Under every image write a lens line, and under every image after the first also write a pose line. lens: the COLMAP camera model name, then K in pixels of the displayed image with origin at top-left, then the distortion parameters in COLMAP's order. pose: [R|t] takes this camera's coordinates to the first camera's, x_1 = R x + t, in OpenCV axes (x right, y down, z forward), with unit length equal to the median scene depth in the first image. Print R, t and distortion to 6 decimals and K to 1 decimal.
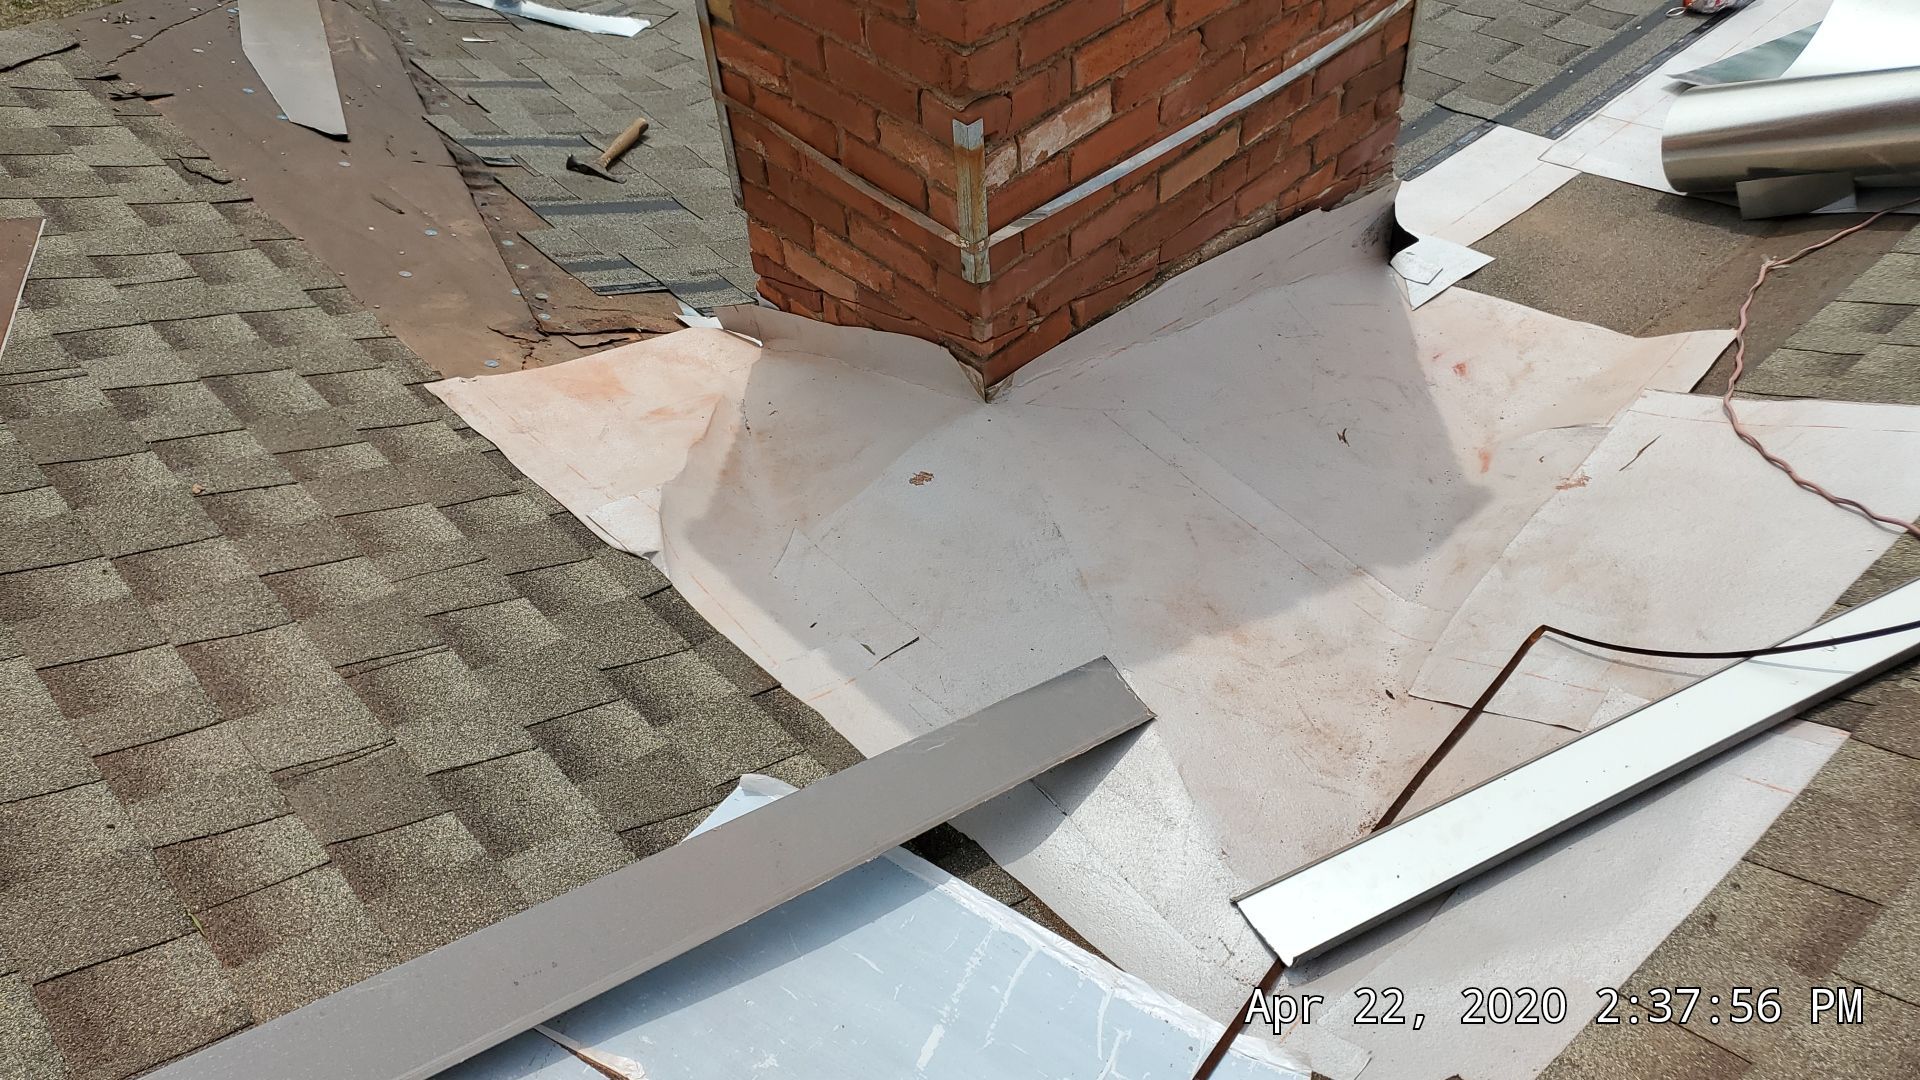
lens RADIAL K [[1459.1, 0, 960.0], [0, 1459.1, 540.0], [0, 0, 1]] dist [0.010402, 0.005586]
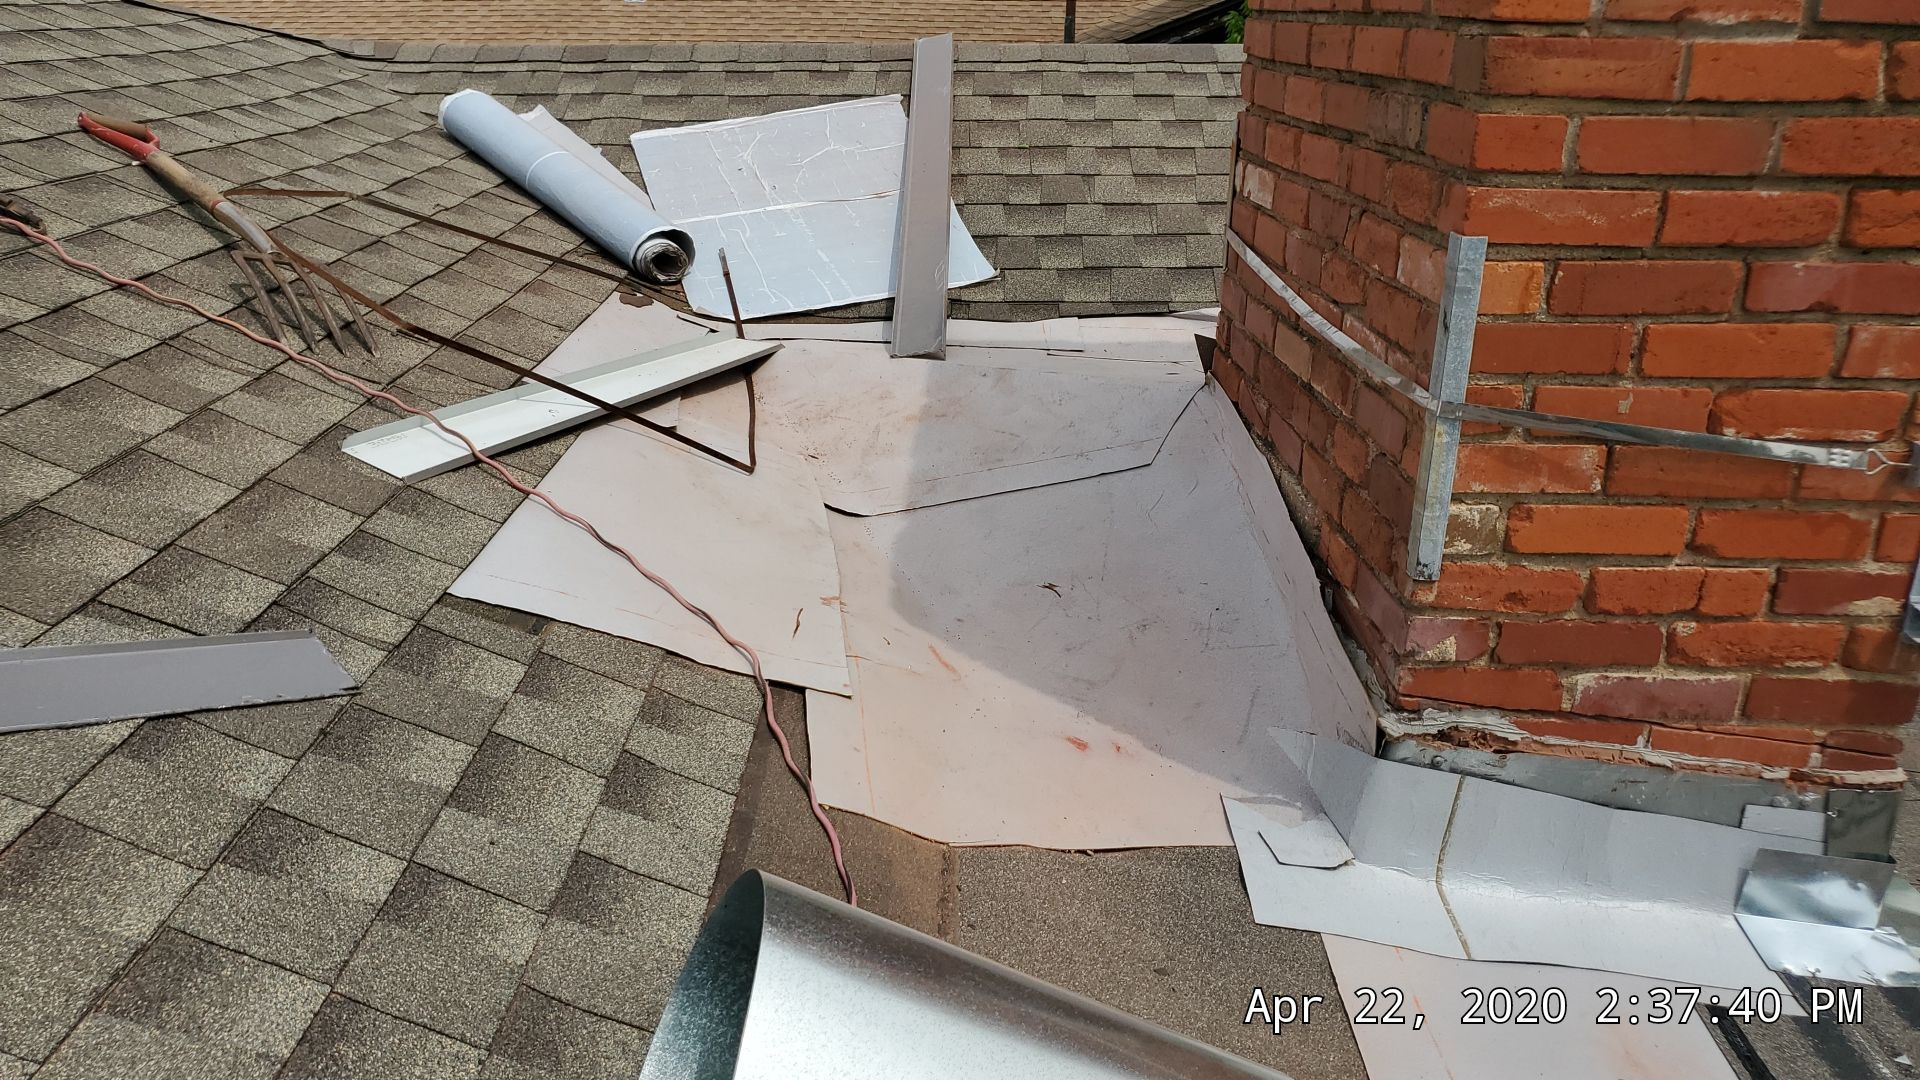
lens RADIAL K [[1459.1, 0, 960.0], [0, 1459.1, 540.0], [0, 0, 1]] dist [0.010402, 0.005586]
pose [[-0.664087, 0.317052, -0.677102, 1.229650], [-0.508331, 0.472636, 0.719871, -0.967782], [0.548260, 0.822249, -0.152704, 1.429297]]
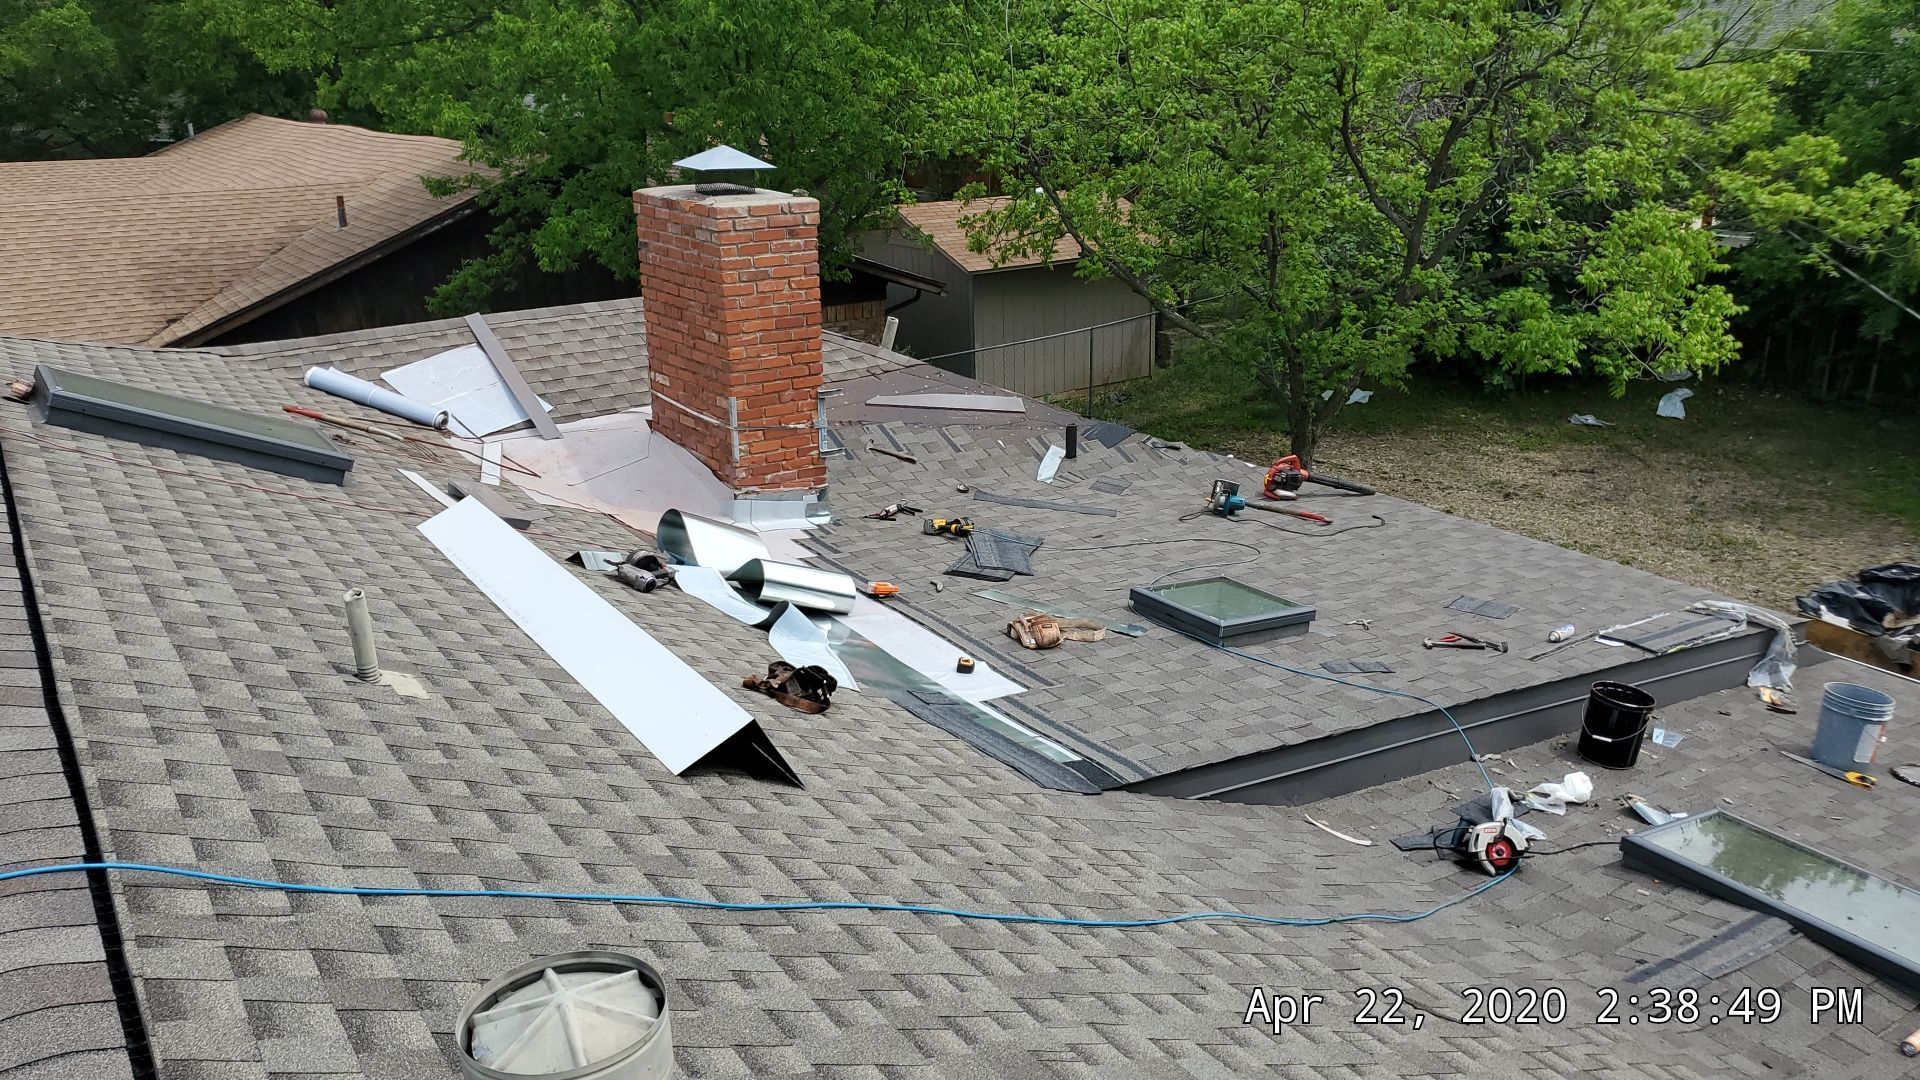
lens RADIAL K [[1459.1, 0, 960.0], [0, 1459.1, 540.0], [0, 0, 1]] dist [0.010402, 0.005586]
pose [[-0.113719, 0.396091, -0.911142, 4.869438], [-0.699014, 0.619804, 0.356684, -2.529138], [0.706009, 0.677462, 0.206390, 1.166116]]
